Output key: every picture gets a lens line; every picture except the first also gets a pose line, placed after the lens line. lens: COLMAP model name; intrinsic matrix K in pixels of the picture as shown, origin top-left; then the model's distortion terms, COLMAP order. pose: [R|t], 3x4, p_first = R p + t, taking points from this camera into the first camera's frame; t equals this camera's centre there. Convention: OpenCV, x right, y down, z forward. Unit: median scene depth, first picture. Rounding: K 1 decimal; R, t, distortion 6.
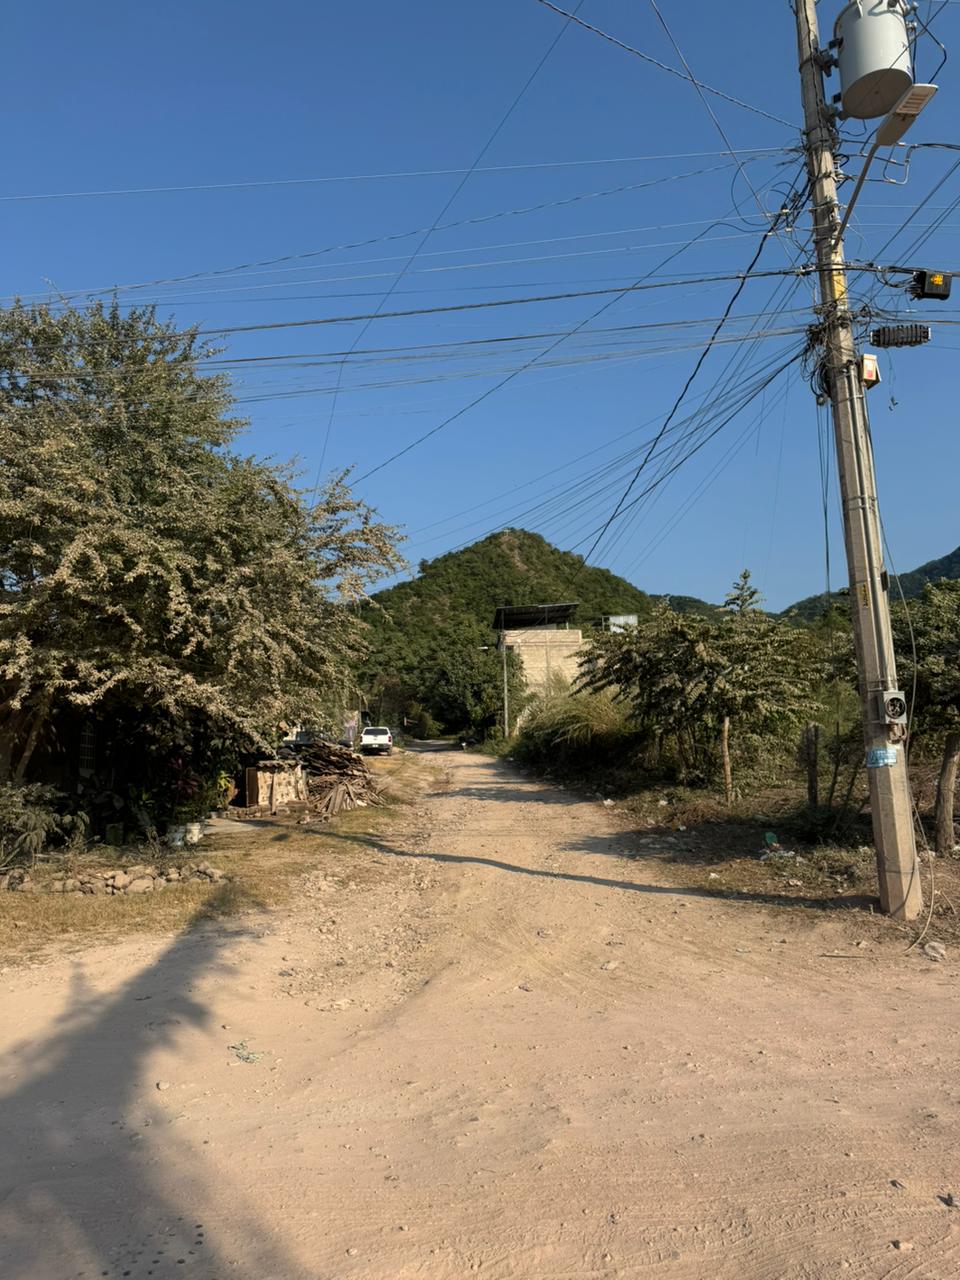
lens RADIAL K [[898.1, 0, 473.7], [0, 898.1, 623.1], [0, 0, 1]] dist [0.081176, 0.000008]
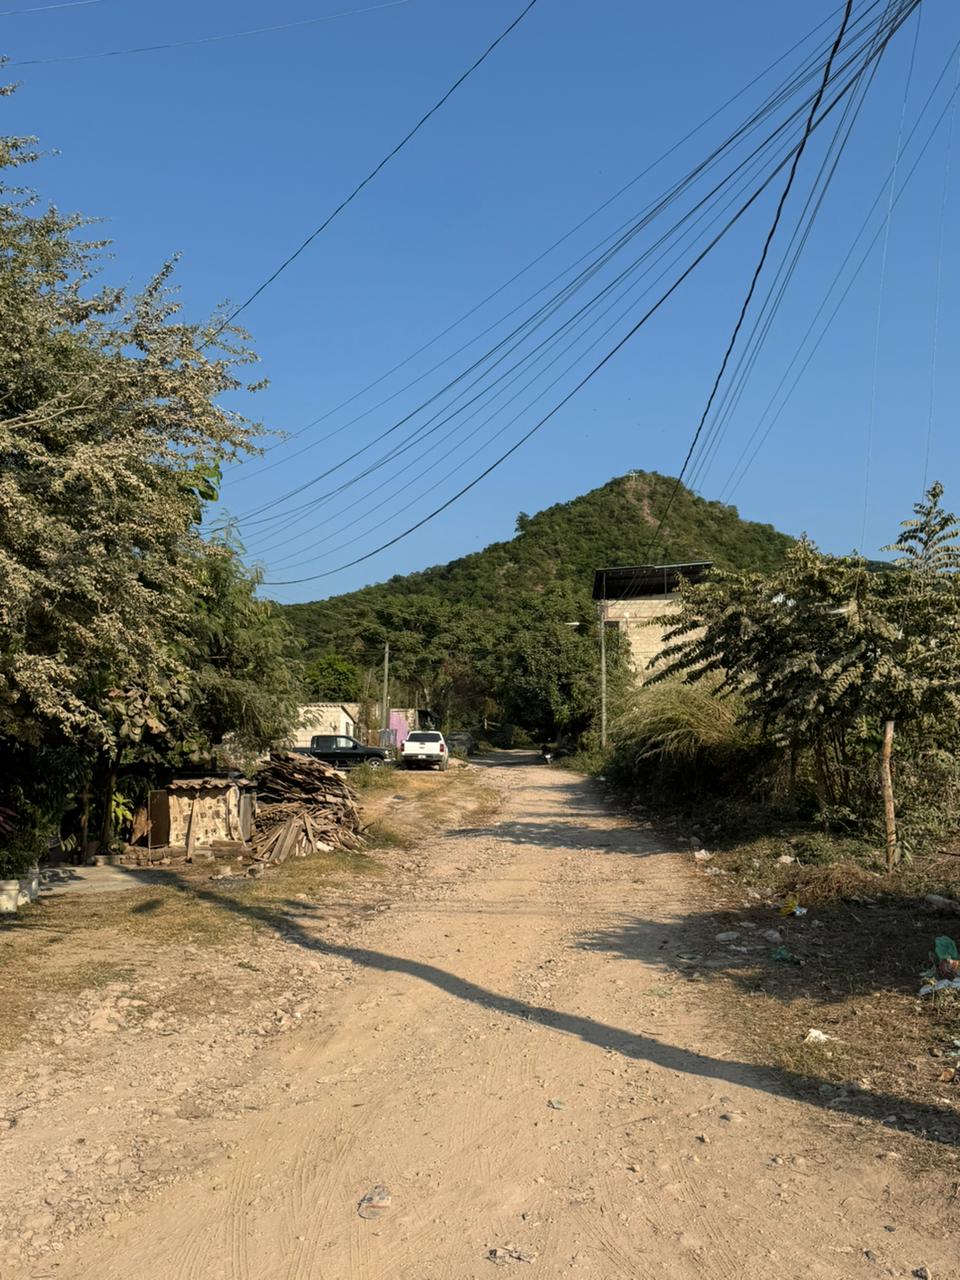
lens RADIAL K [[1177.2, 0, 480.0], [0, 1177.2, 640.0], [0, 0, 1]] dist [0.131531, -0.241494]
pose [[0.995919, 0.005515, -0.090079, 0.065070], [-0.002178, 0.999309, 0.037095, 0.017281], [0.090221, -0.036747, 0.995244, 0.158286]]
